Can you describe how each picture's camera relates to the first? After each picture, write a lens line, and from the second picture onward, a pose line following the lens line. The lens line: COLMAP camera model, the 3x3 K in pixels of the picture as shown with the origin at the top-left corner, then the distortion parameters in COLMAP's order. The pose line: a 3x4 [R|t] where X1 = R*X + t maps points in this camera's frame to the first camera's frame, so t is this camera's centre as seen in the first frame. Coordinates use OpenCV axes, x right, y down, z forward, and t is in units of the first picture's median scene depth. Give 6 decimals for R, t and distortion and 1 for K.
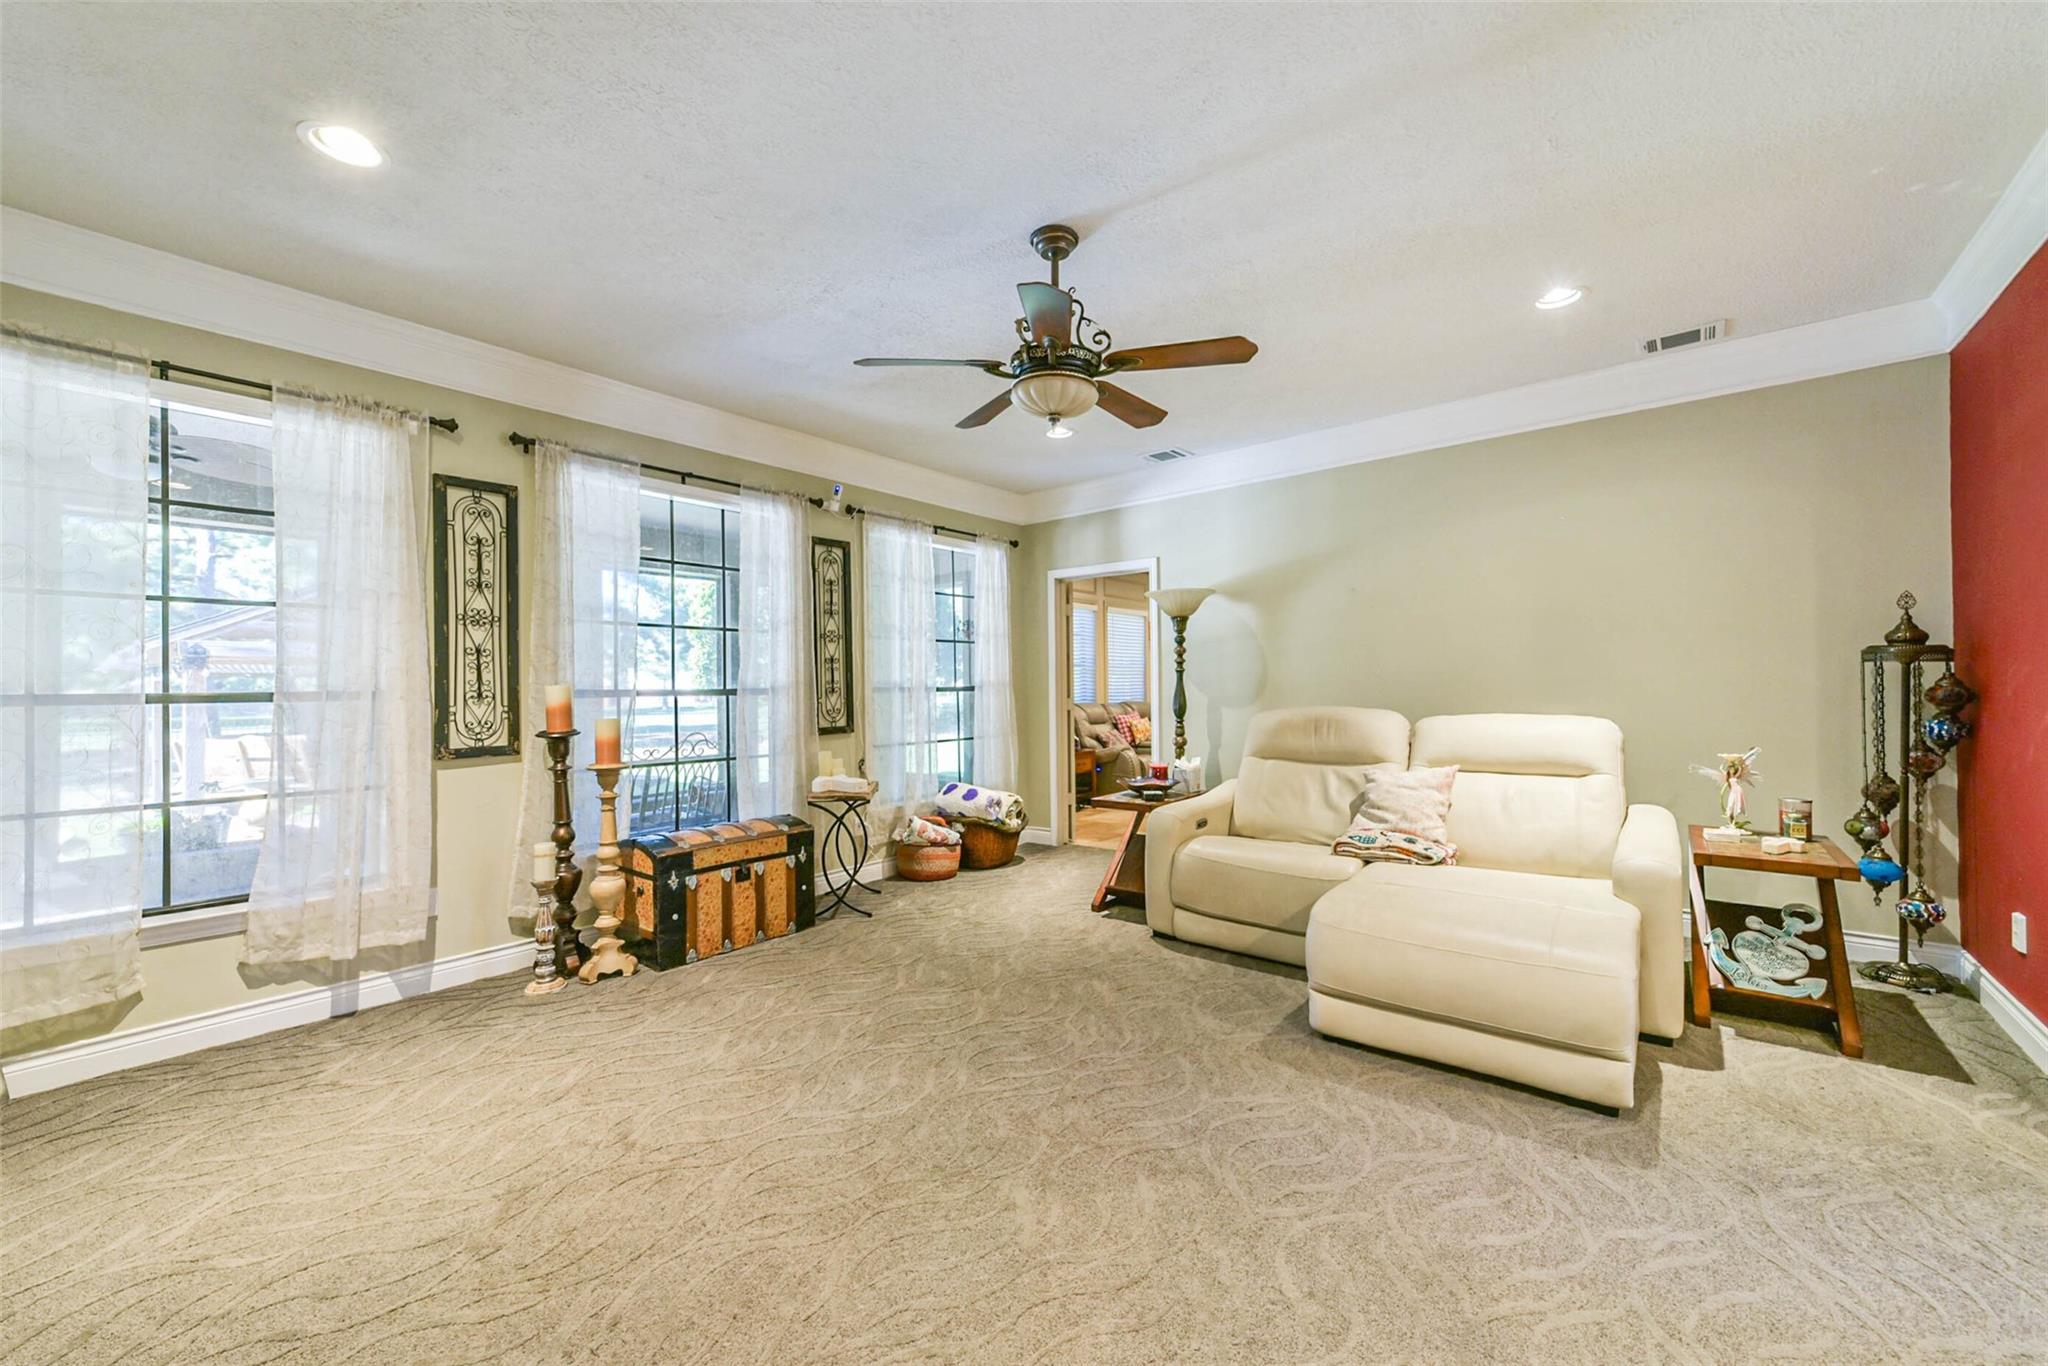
lens RADIAL K [[801.8, 0, 1037.5], [0, 801.8, 685.3], [0, 0, 1]] dist [0.000701, -0.000151]
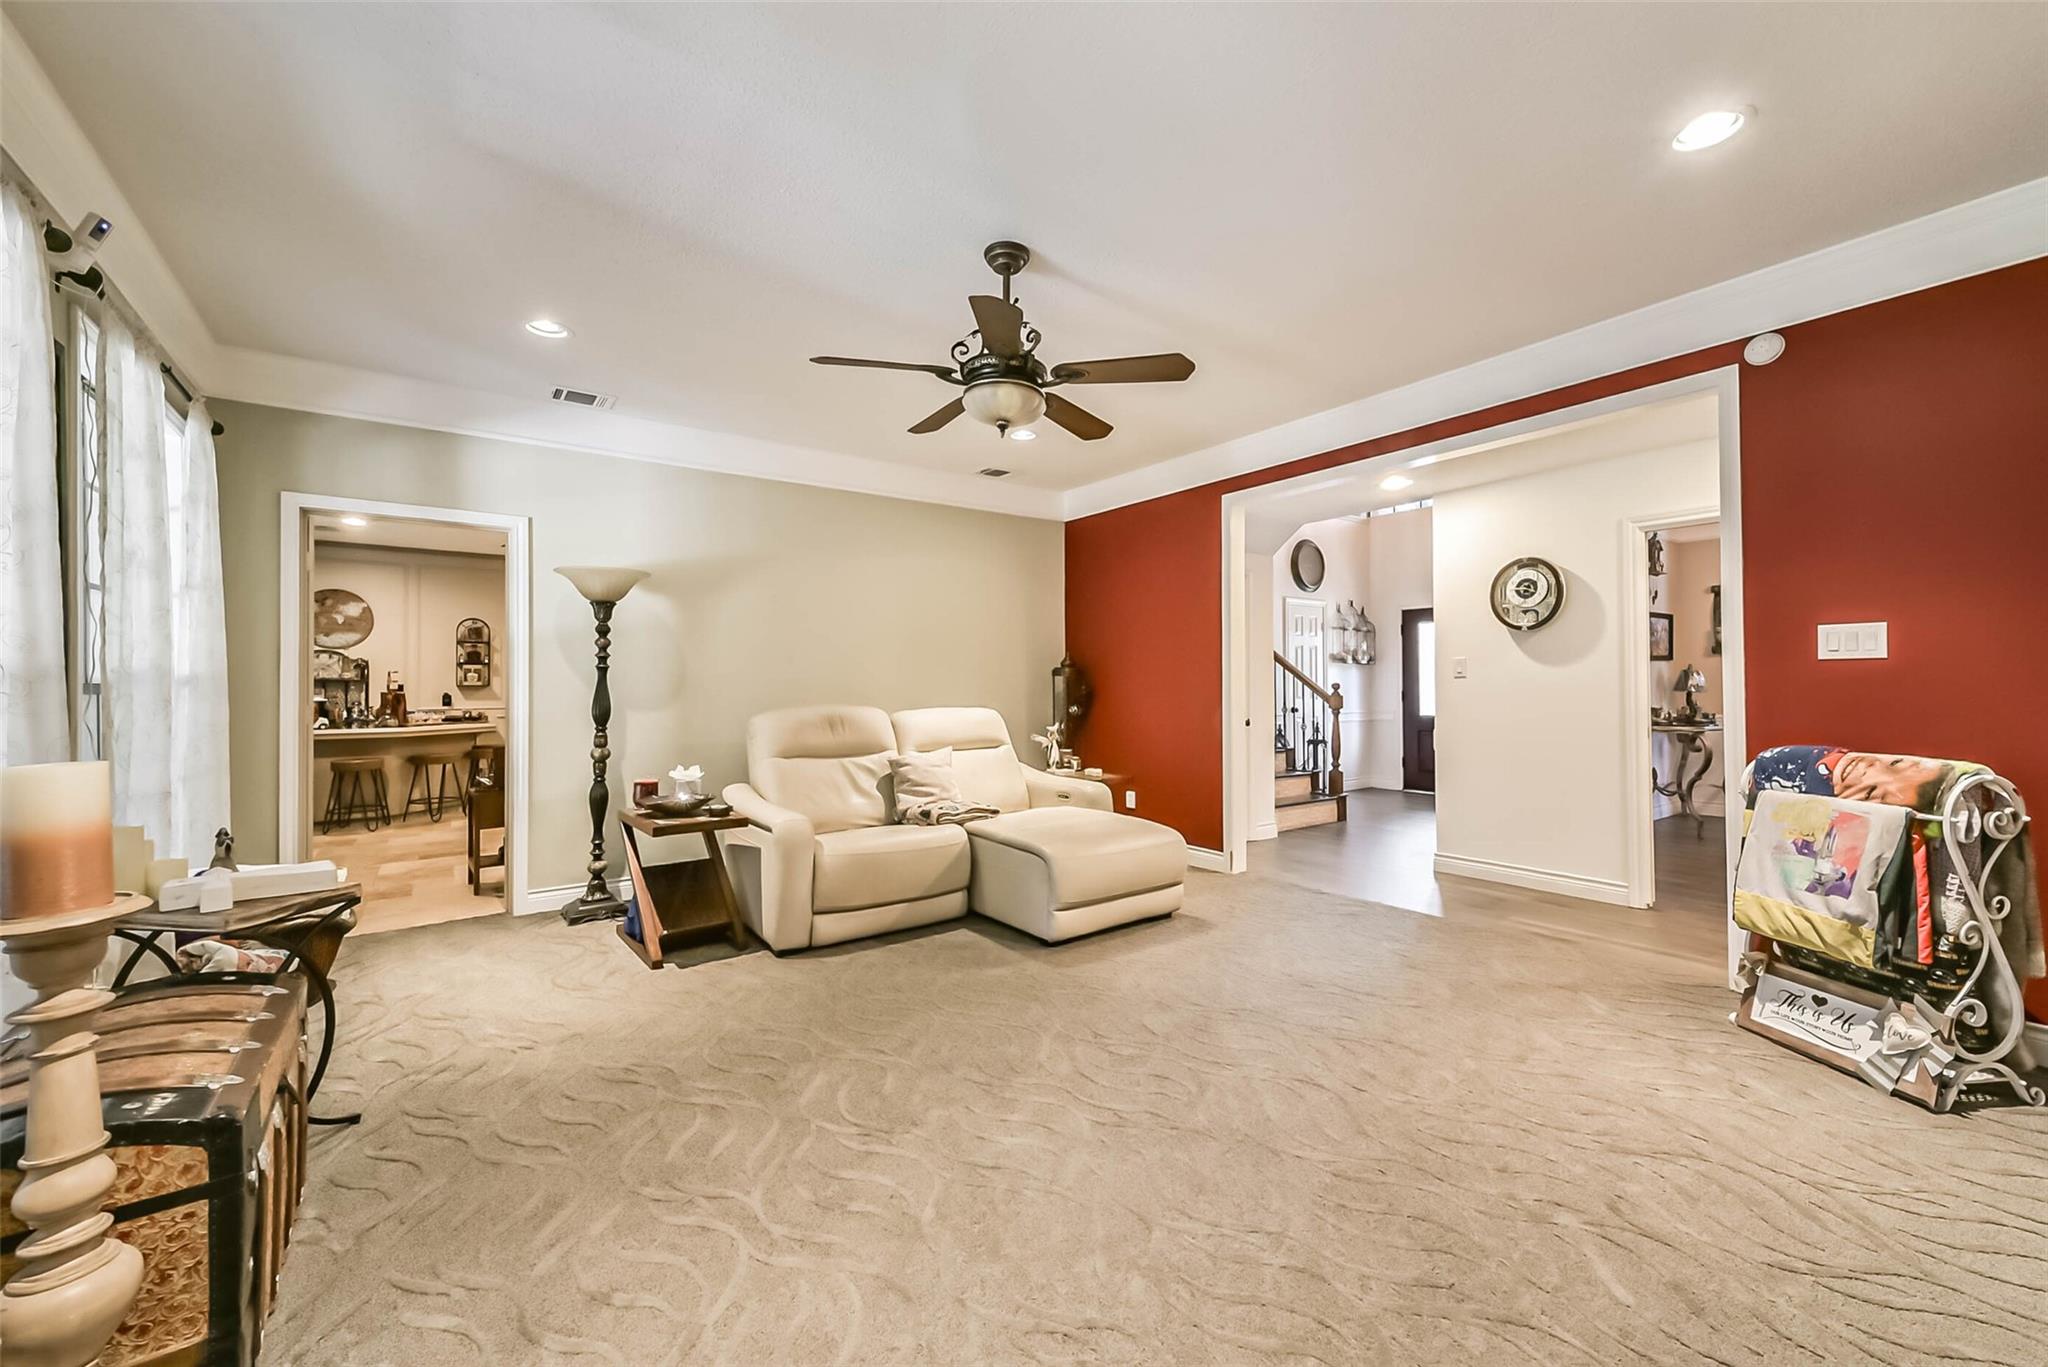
lens RADIAL K [[801.8, 0, 1040.3], [0, 801.8, 685.9], [0, 0, 1]] dist [0.000701, -0.000151]
pose [[0.239355, 0.006999, 0.970907, -0.690542], [-0.004294, 0.999972, -0.006150, 0.005514], [-0.970923, -0.002697, 0.239378, 0.496480]]
